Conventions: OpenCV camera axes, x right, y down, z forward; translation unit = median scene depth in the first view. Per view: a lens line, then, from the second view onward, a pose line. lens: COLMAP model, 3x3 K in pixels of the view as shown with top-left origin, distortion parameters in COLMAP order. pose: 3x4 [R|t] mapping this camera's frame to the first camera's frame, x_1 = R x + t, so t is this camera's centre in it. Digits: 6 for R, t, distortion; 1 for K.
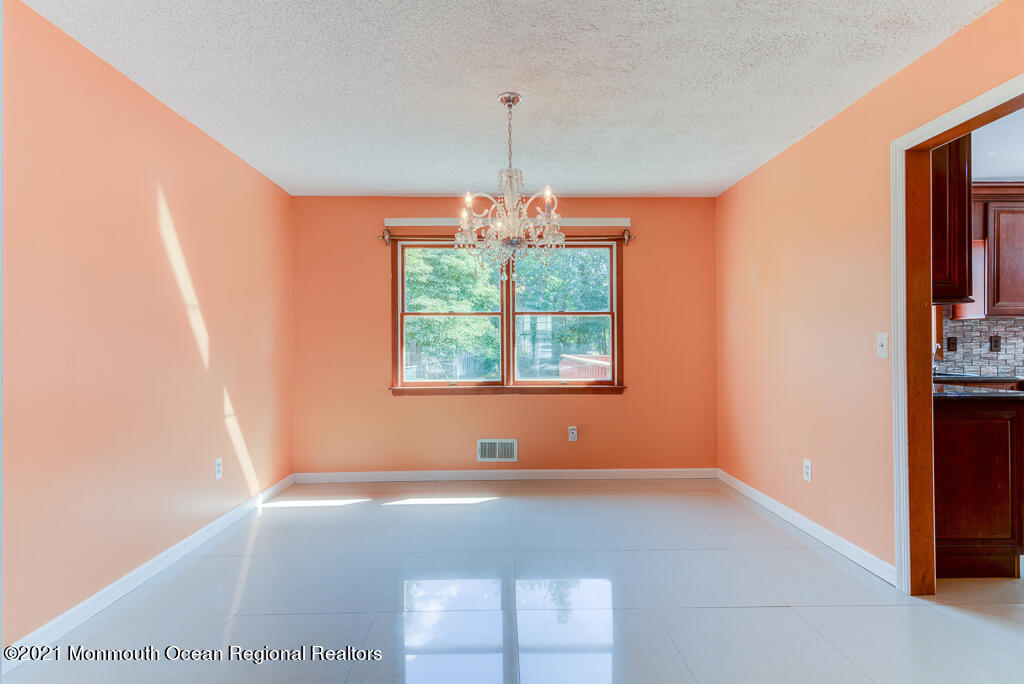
lens RADIAL K [[472.1, 0, 517.3], [0, 472.1, 339.8], [0, 0, 1]] dist [0.018058, -0.000049]
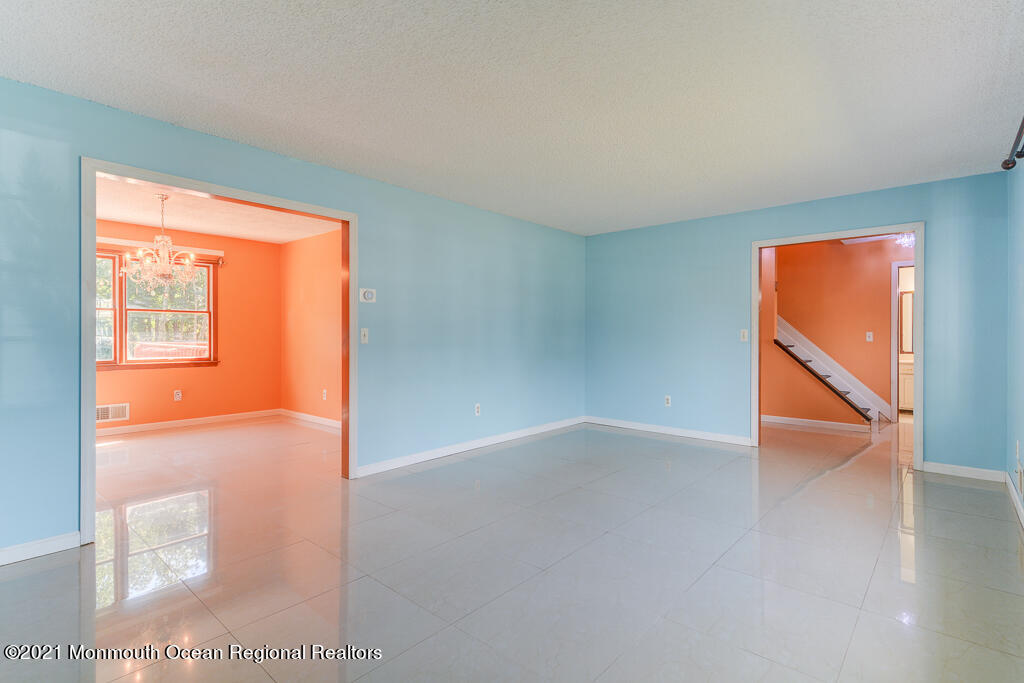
lens RADIAL K [[493.0, 0, 509.8], [0, 493.0, 338.2], [0, 0, 1]] dist [0.018408, -0.003983]
pose [[0.676497, -0.000468, 0.736445, -0.310917], [-0.012966, 0.999837, 0.012546, -0.006892], [-0.736331, -0.018036, 0.676381, -0.756584]]
